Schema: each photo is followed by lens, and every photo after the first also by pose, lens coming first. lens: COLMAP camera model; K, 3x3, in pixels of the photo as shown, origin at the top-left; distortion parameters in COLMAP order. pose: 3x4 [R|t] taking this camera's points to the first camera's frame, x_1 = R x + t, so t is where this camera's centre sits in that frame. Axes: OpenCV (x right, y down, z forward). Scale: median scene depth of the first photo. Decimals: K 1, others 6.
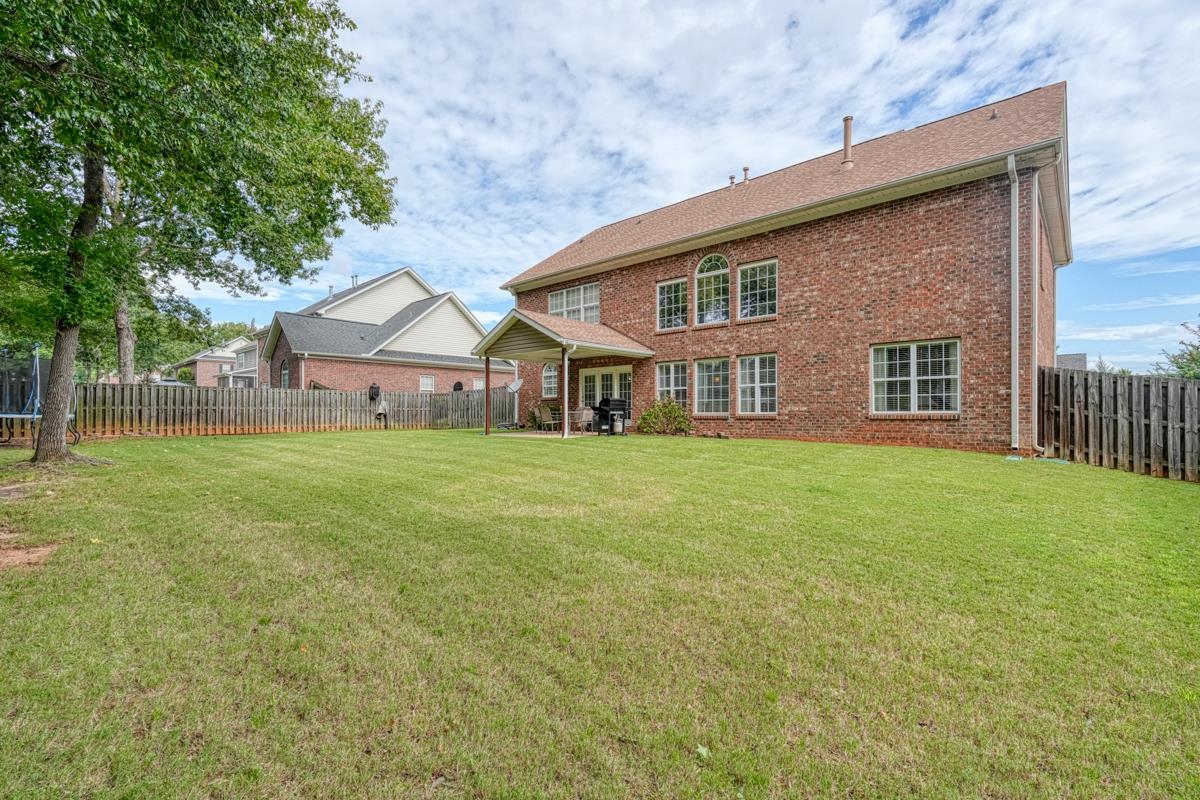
lens RADIAL K [[539.9, 0, 597.8], [0, 539.9, 413.3], [0, 0, 1]] dist [0.000988, 0.000080]
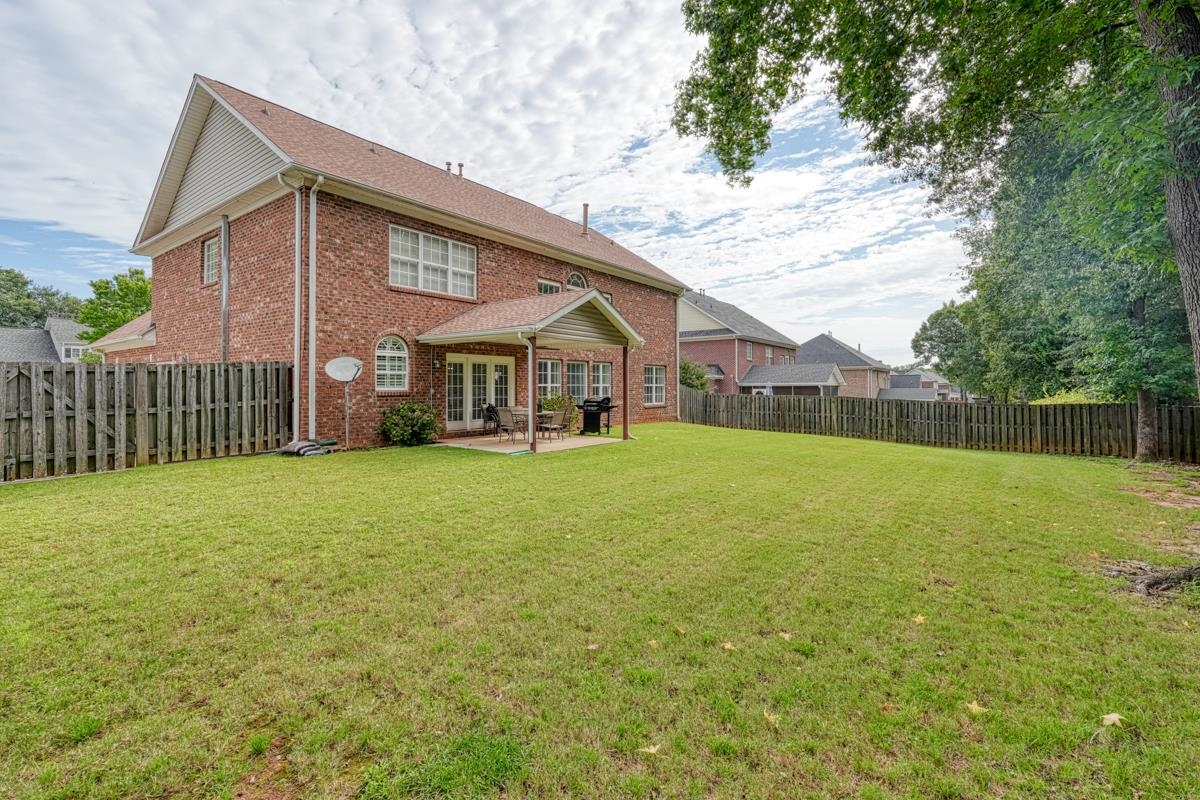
lens RADIAL K [[526.5, 0, 601.9], [0, 526.5, 398.2], [0, 0, 1]] dist [0.002982, 0.000400]
pose [[-0.103855, -0.016528, 0.994455, -0.806164], [0.002843, 0.999853, 0.016915, -0.034500], [-0.994588, 0.004583, -0.103793, 0.915591]]
